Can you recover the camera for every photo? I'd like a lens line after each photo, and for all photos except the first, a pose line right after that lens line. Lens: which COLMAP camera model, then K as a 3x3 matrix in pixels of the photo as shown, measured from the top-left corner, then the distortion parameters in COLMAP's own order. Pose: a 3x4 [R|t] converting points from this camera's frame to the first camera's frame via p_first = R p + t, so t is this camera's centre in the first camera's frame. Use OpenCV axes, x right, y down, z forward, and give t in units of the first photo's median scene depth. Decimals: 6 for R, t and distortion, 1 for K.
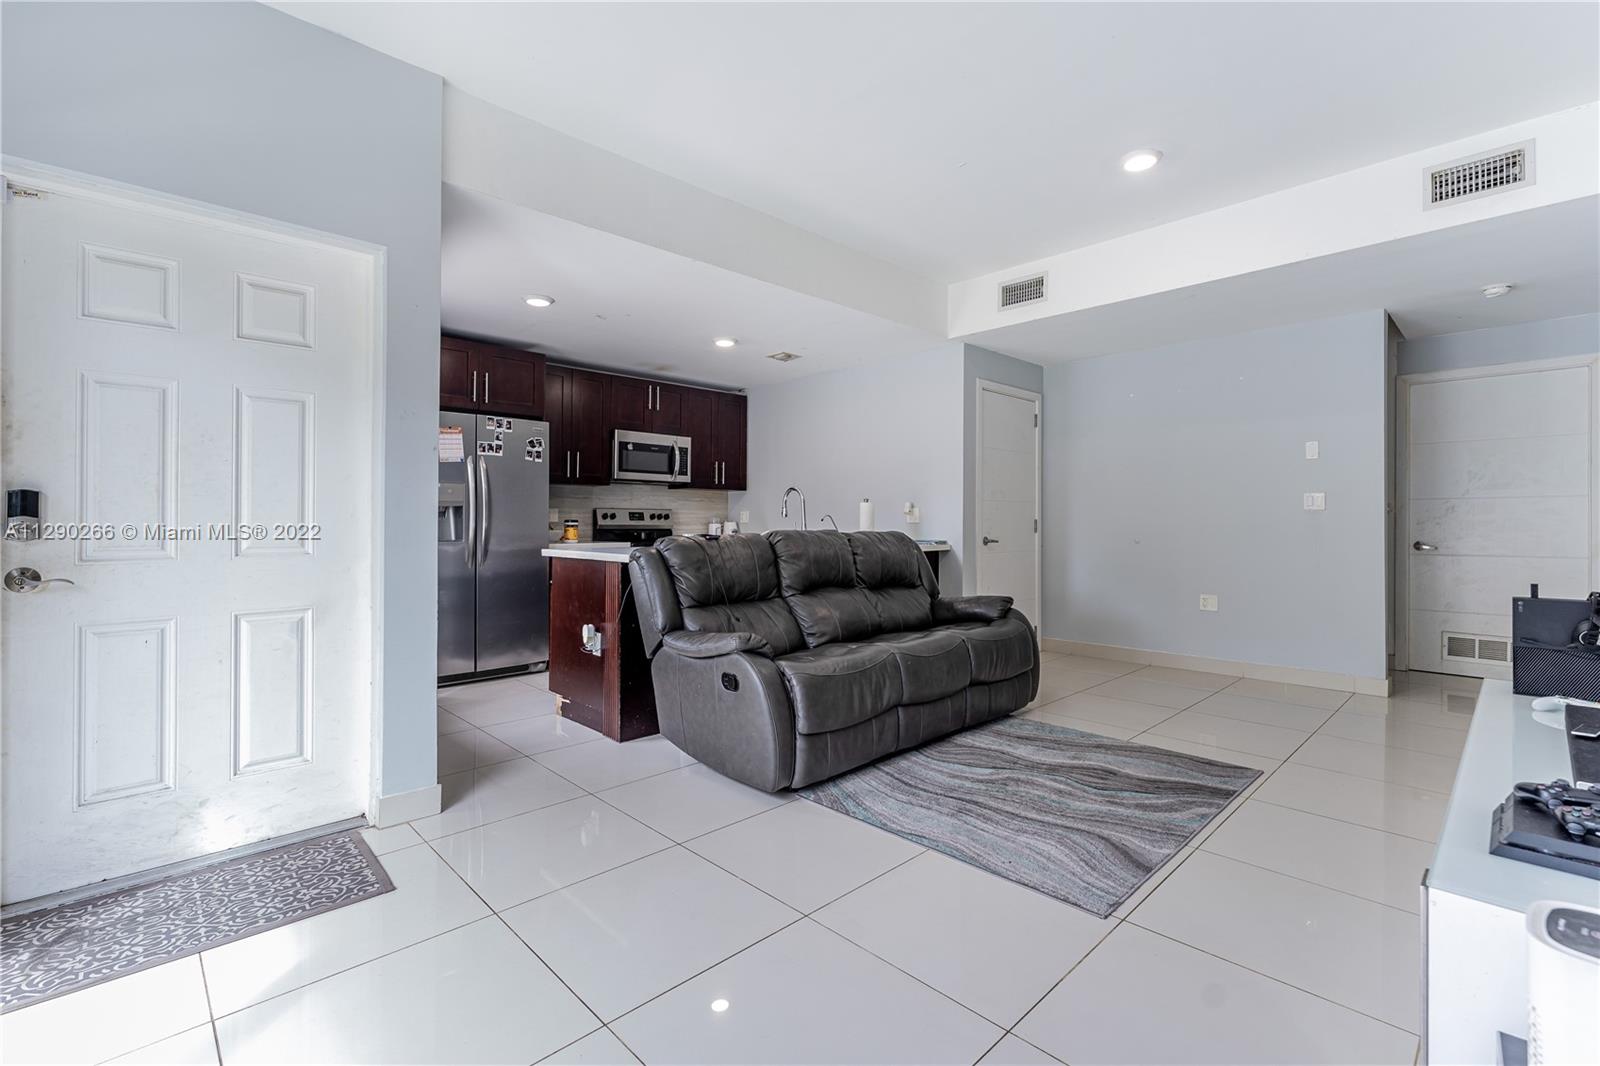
lens RADIAL K [[691.6, 0, 800.0], [0, 691.6, 533.0], [0, 0, 1]] dist [-0.000500, -0.000281]
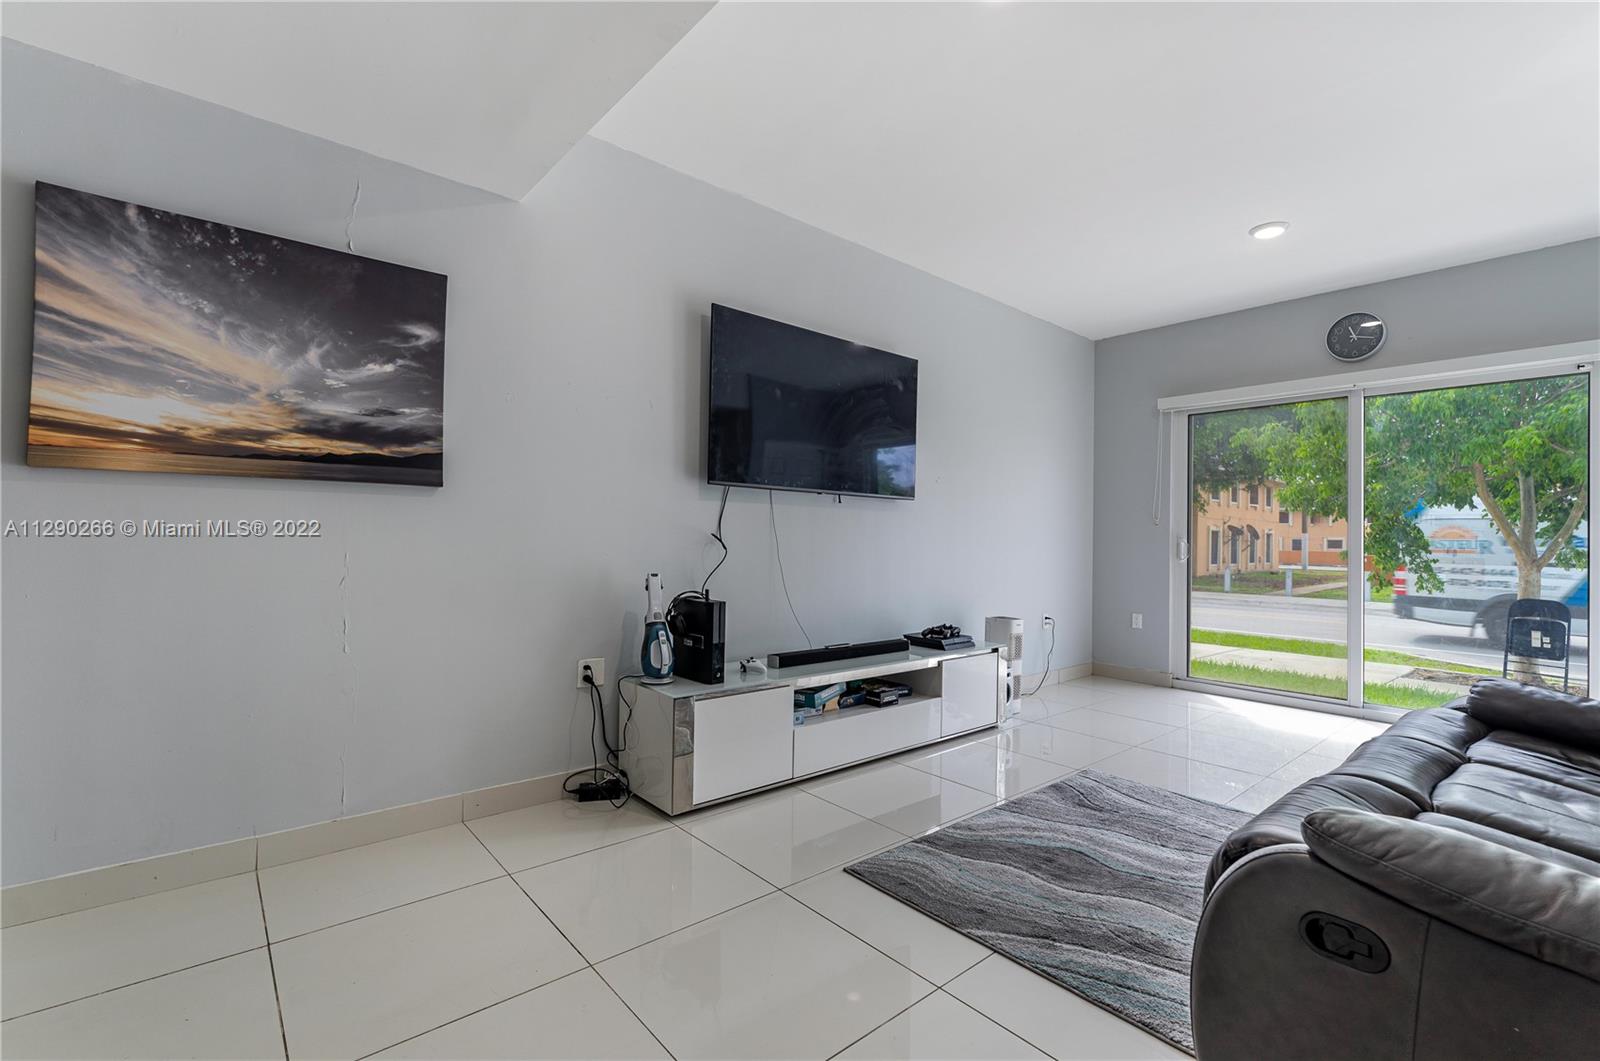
lens RADIAL K [[712.0, 0, 796.0], [0, 712.0, 510.9], [0, 0, 1]] dist [0.000513, 0.000150]
pose [[-0.997745, -0.011537, 0.066121, 0.412499], [-0.013065, 0.999656, -0.022725, -0.020379], [-0.065837, -0.023537, -0.997553, 1.106640]]
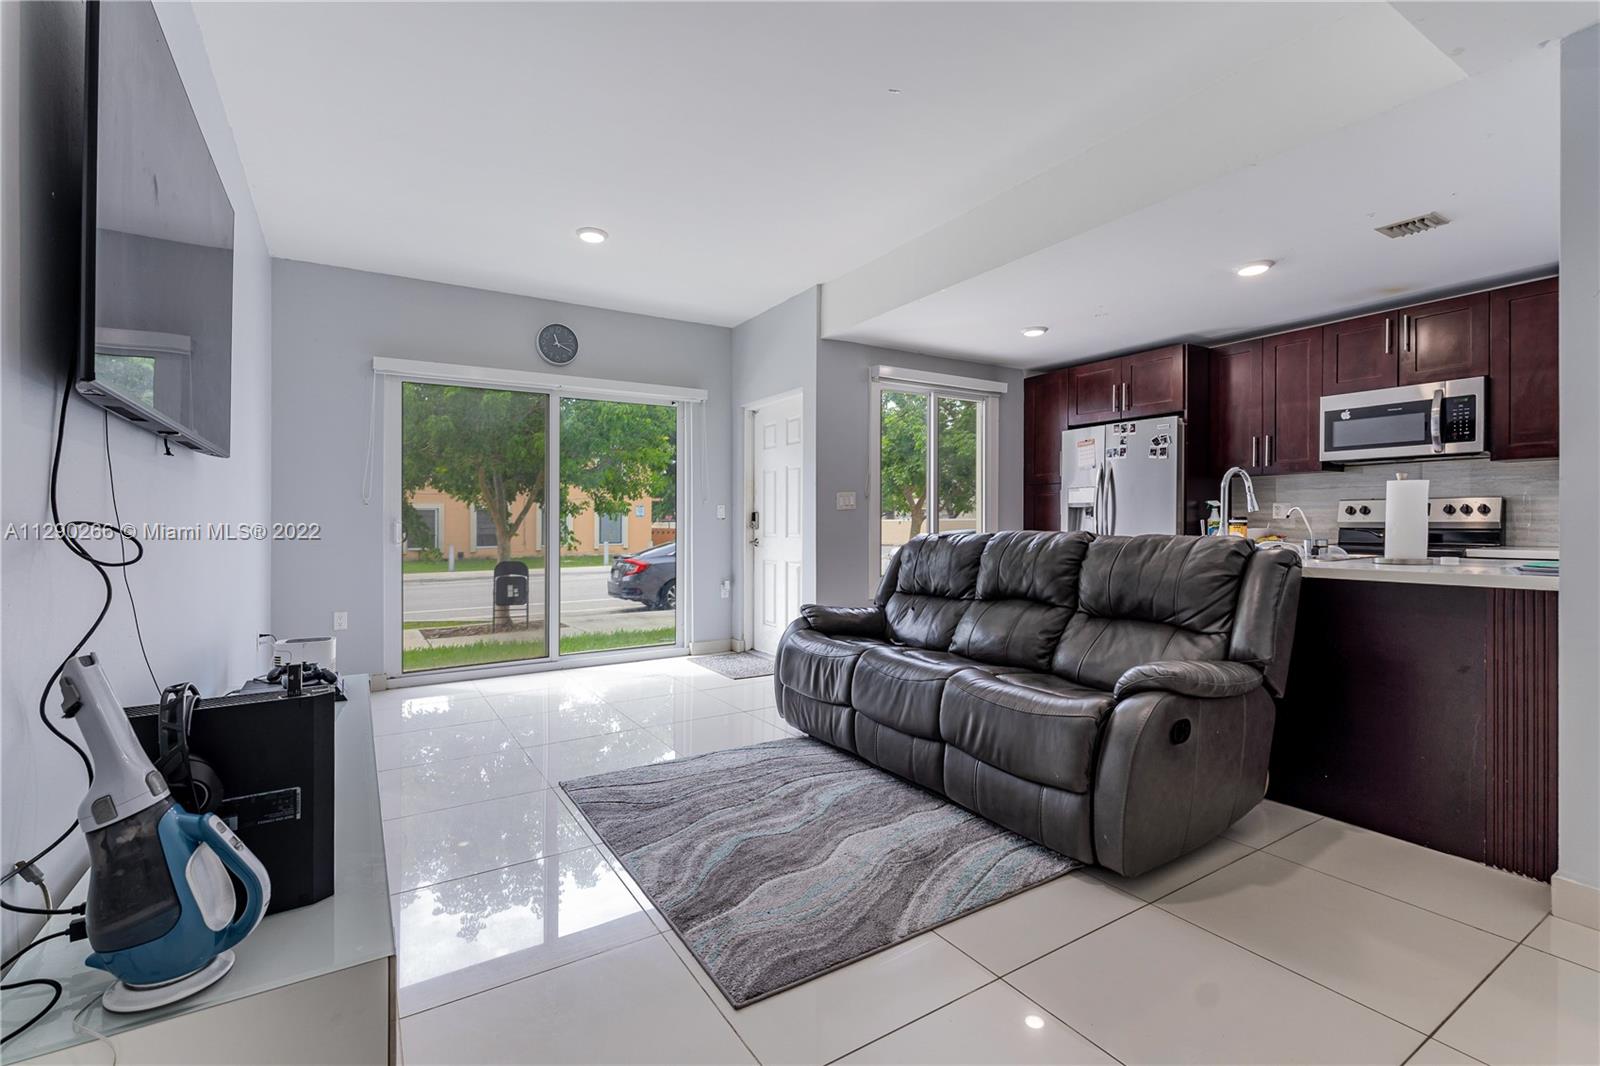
lens RADIAL K [[712.0, 0, 796.0], [0, 712.0, 513.4], [0, 0, 1]] dist [0.000513, 0.000150]
pose [[-0.214983, -0.005707, -0.976601, 0.731270], [-0.005042, 0.999976, -0.004733, -0.017414], [0.976605, 0.003906, -0.215007, 0.711767]]
